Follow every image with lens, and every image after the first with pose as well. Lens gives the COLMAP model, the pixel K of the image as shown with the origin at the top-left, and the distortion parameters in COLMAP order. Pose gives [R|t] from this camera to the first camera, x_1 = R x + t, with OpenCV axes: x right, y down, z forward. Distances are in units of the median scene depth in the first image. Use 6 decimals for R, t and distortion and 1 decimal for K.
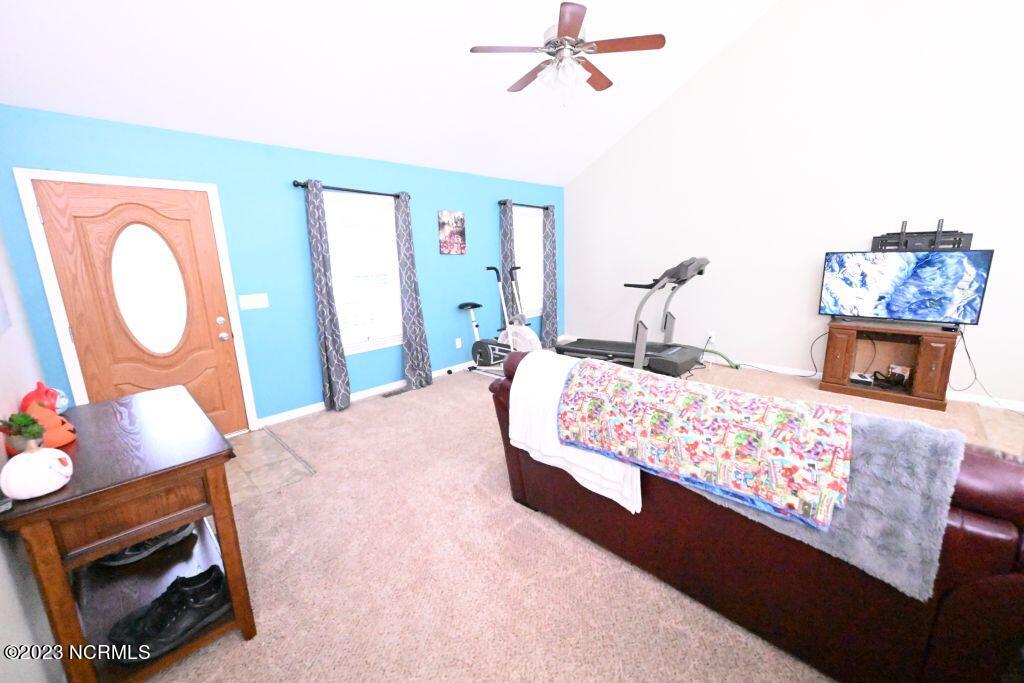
lens RADIAL K [[404.2, 0, 513.1], [0, 404.2, 337.3], [0, 0, 1]] dist [-0.000320, -0.000142]
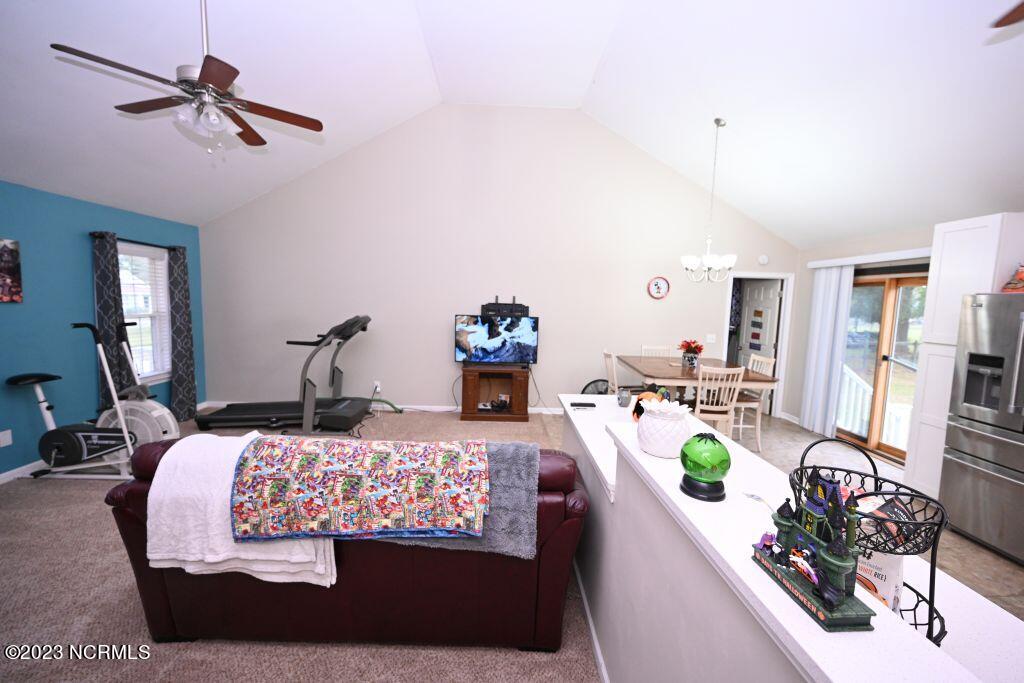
lens RADIAL K [[404.2, 0, 511.1], [0, 404.2, 340.0], [0, 0, 1]] dist [-0.000320, -0.000142]
pose [[0.700832, -0.024283, 0.712913, -0.045823], [0.100424, 0.992825, -0.064905, -0.031672], [-0.706222, 0.117082, 0.698242, -0.043818]]
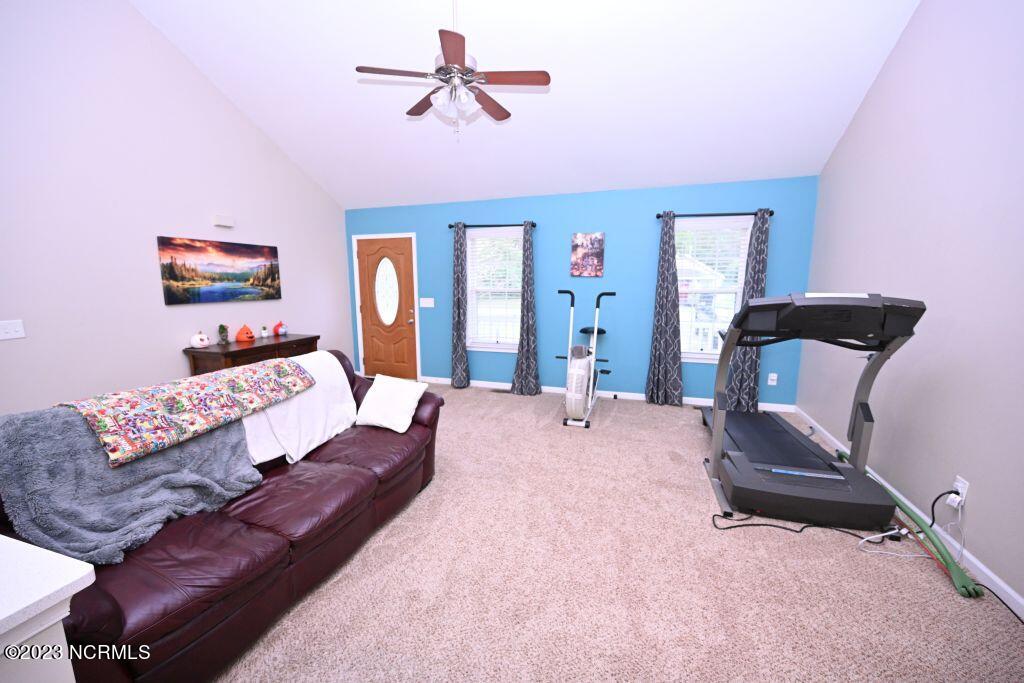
lens RADIAL K [[404.2, 0, 511.0], [0, 404.2, 339.3], [0, 0, 1]] dist [-0.000320, -0.000142]
pose [[0.423900, 0.161898, -0.891122, 1.049691], [-0.194443, 0.977220, 0.085045, -0.164222], [0.884591, 0.137222, 0.445724, 0.668580]]
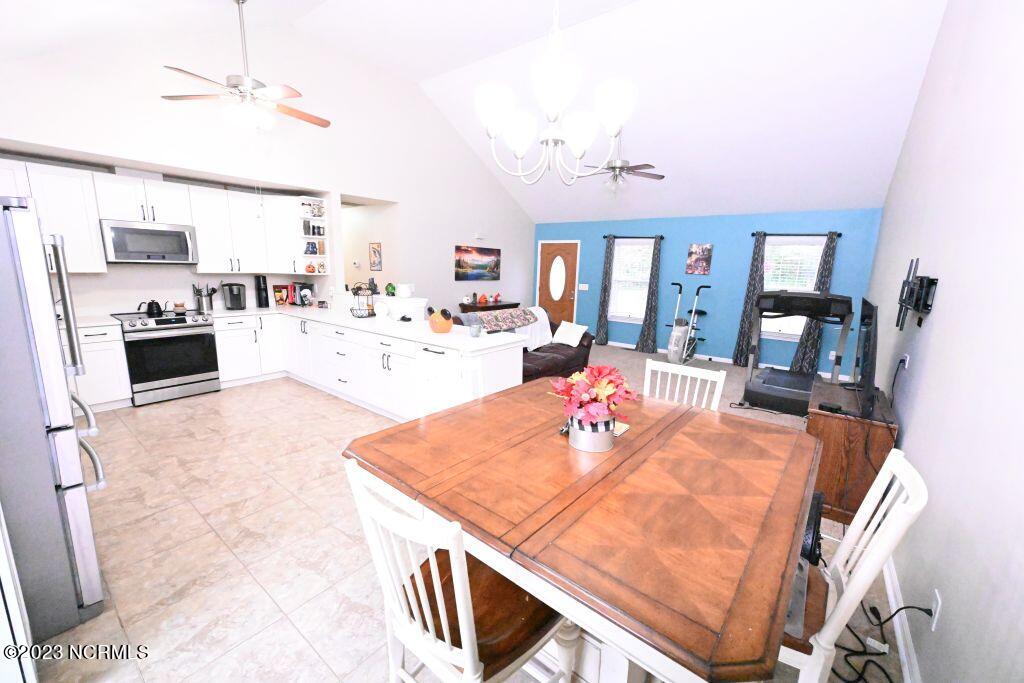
lens RADIAL K [[404.2, 0, 514.4], [0, 404.2, 342.7], [0, 0, 1]] dist [-0.000320, -0.000142]
pose [[0.099533, 0.221217, -0.970132, 1.901217], [-0.237766, 0.952017, 0.192692, -0.154113], [0.966209, 0.211485, 0.147355, 0.356734]]
